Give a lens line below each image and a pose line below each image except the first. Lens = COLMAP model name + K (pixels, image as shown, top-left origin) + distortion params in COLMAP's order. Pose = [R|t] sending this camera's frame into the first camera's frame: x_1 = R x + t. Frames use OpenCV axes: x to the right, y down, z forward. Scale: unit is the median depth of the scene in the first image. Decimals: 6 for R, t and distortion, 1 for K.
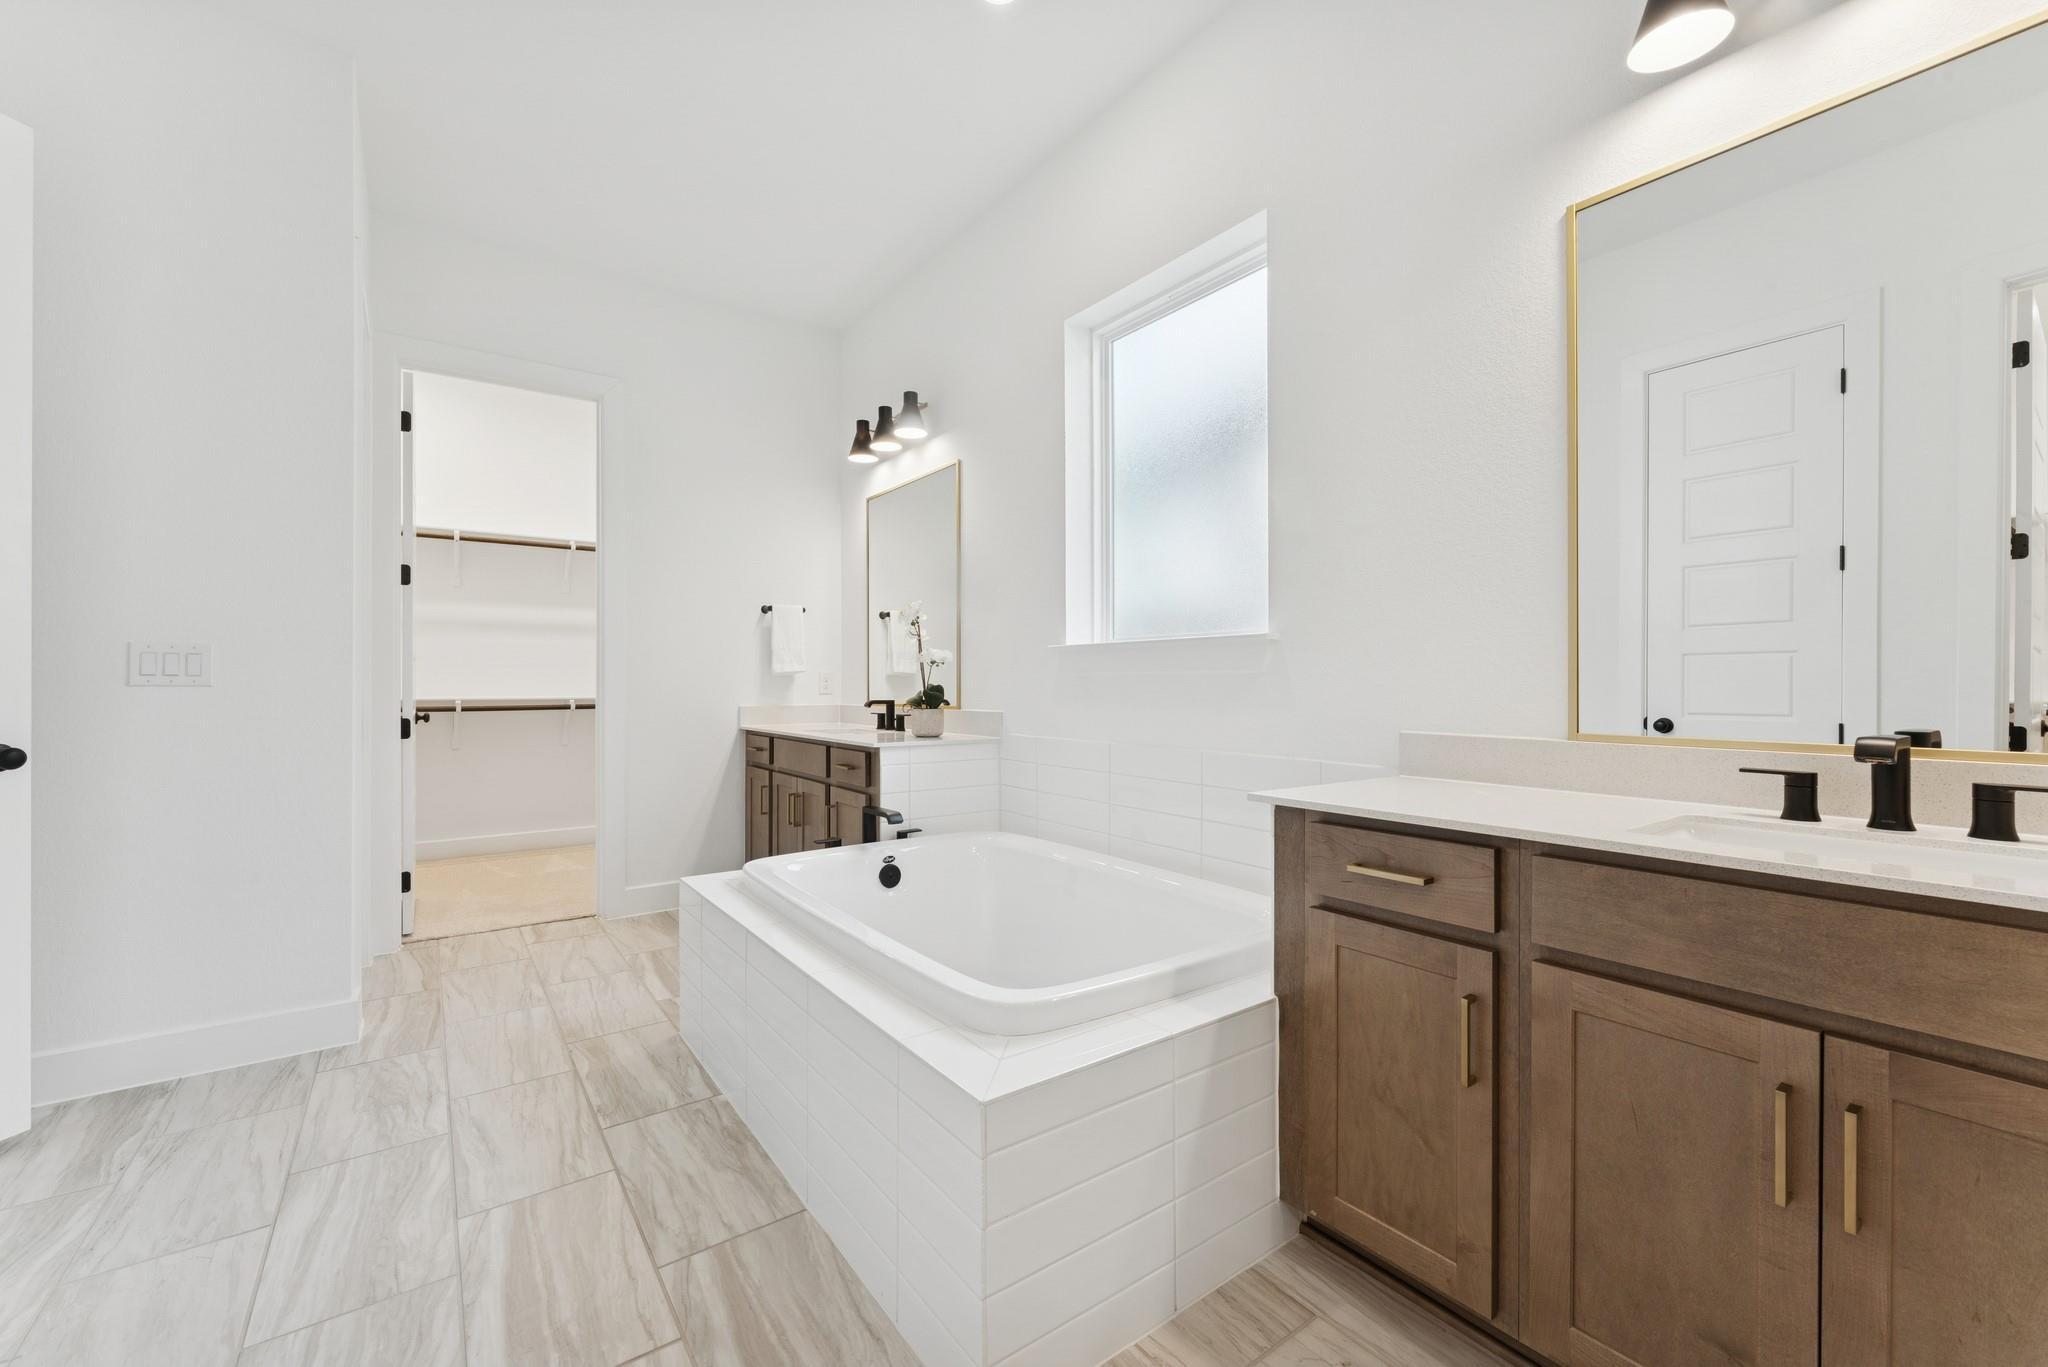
lens RADIAL K [[829.5, 0, 1025.5], [0, 829.5, 703.5], [0, 0, 1]] dist [0.000032, 0.000119]
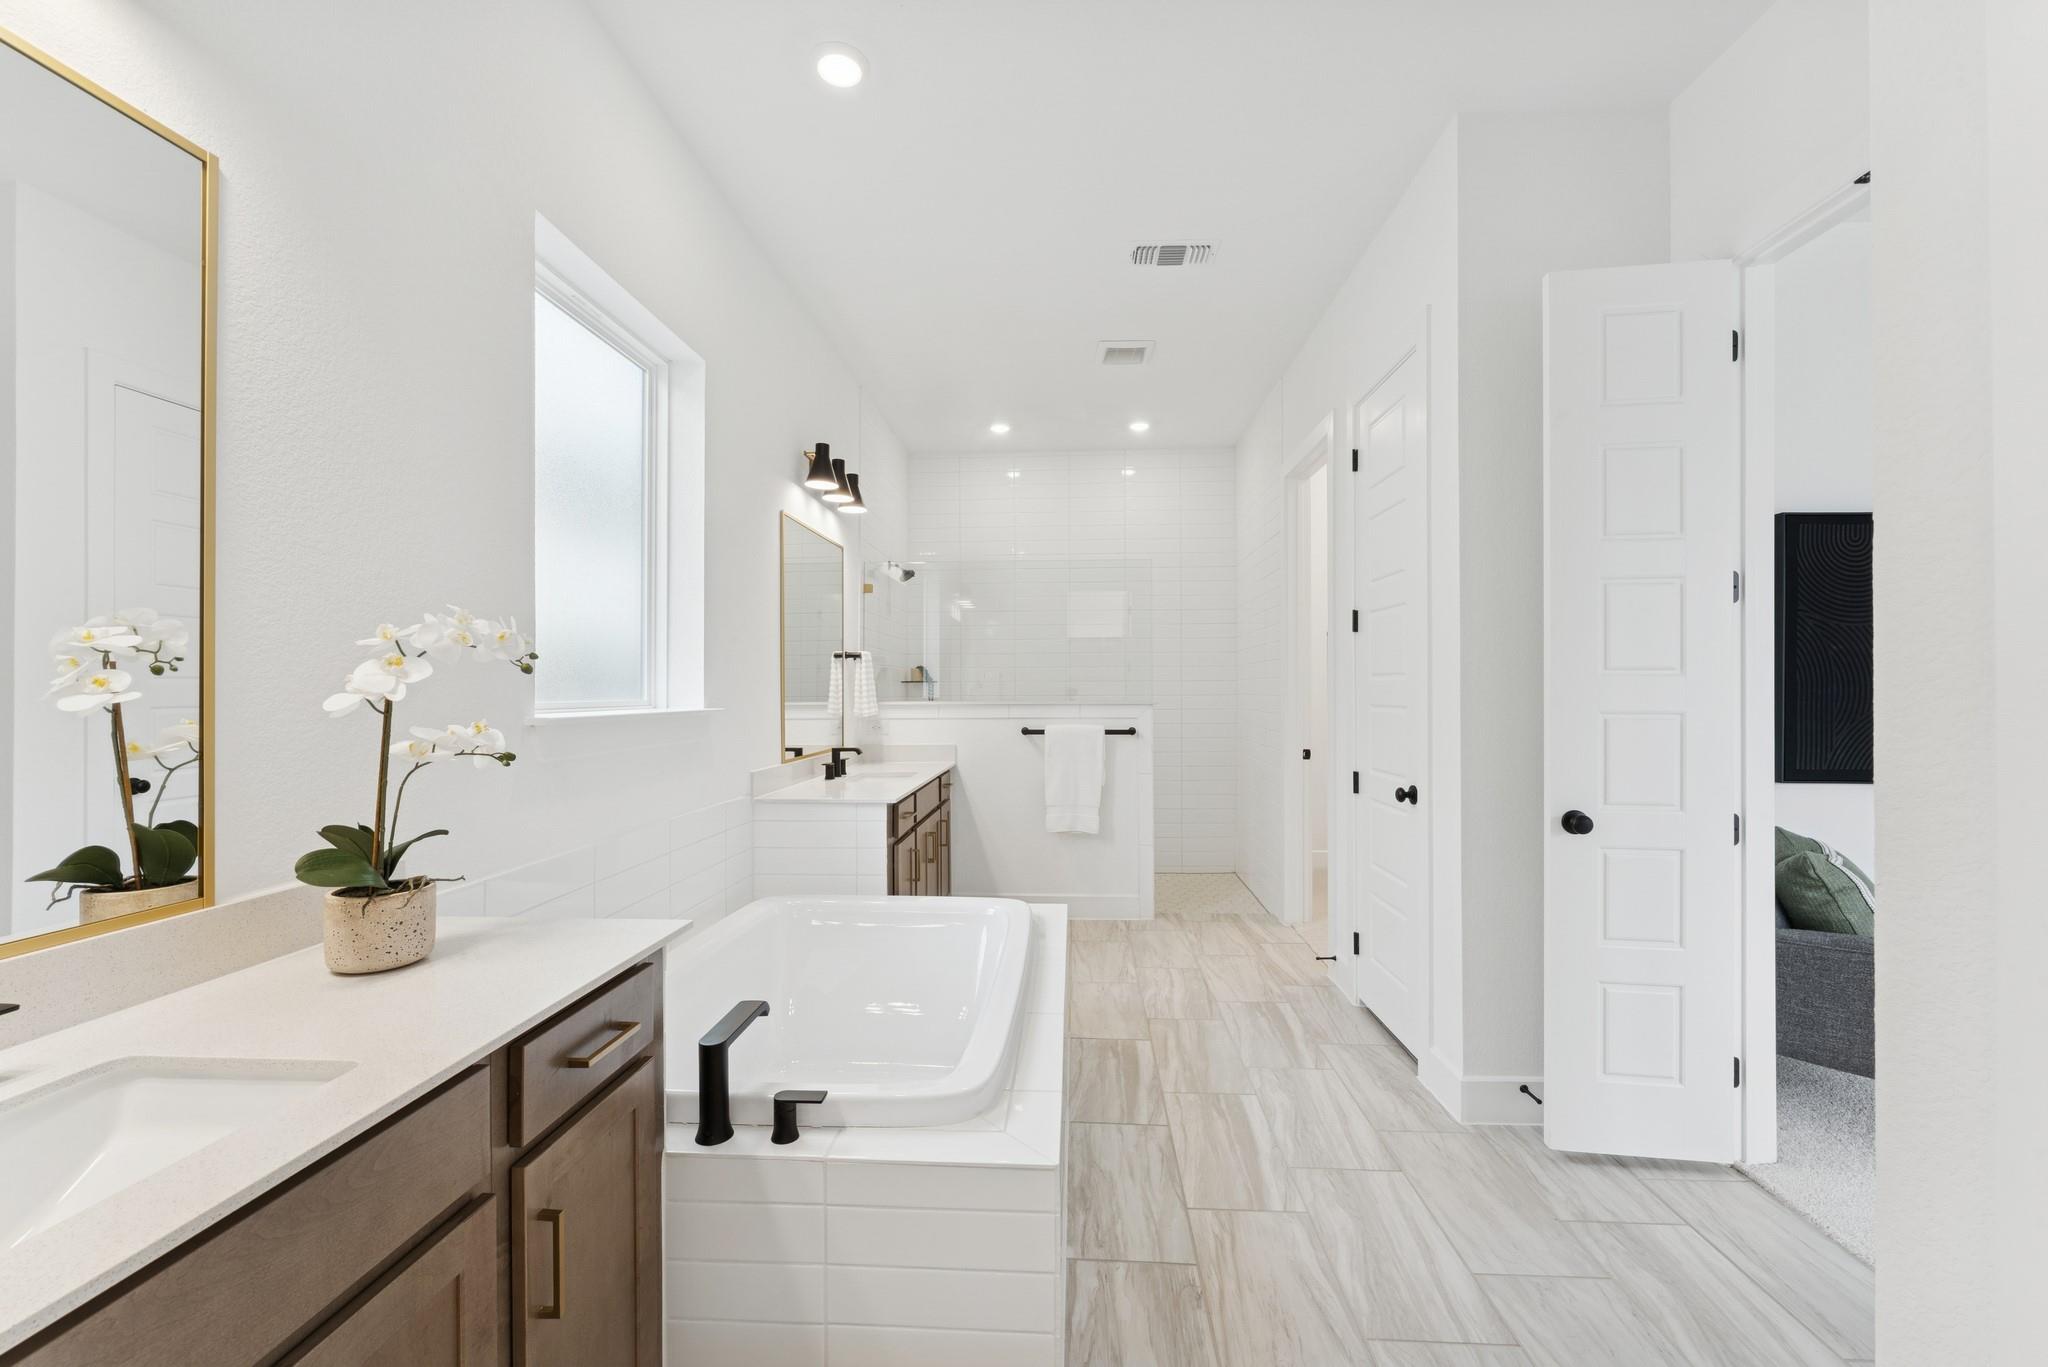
lens RADIAL K [[829.5, 0, 1025.5], [0, 829.5, 703.5], [0, 0, 1]] dist [0.000032, 0.000119]
pose [[-0.770457, -0.008838, 0.637430, -1.046261], [0.011344, 0.999555, 0.027571, -0.143440], [-0.637391, 0.028474, -0.770014, 2.005403]]
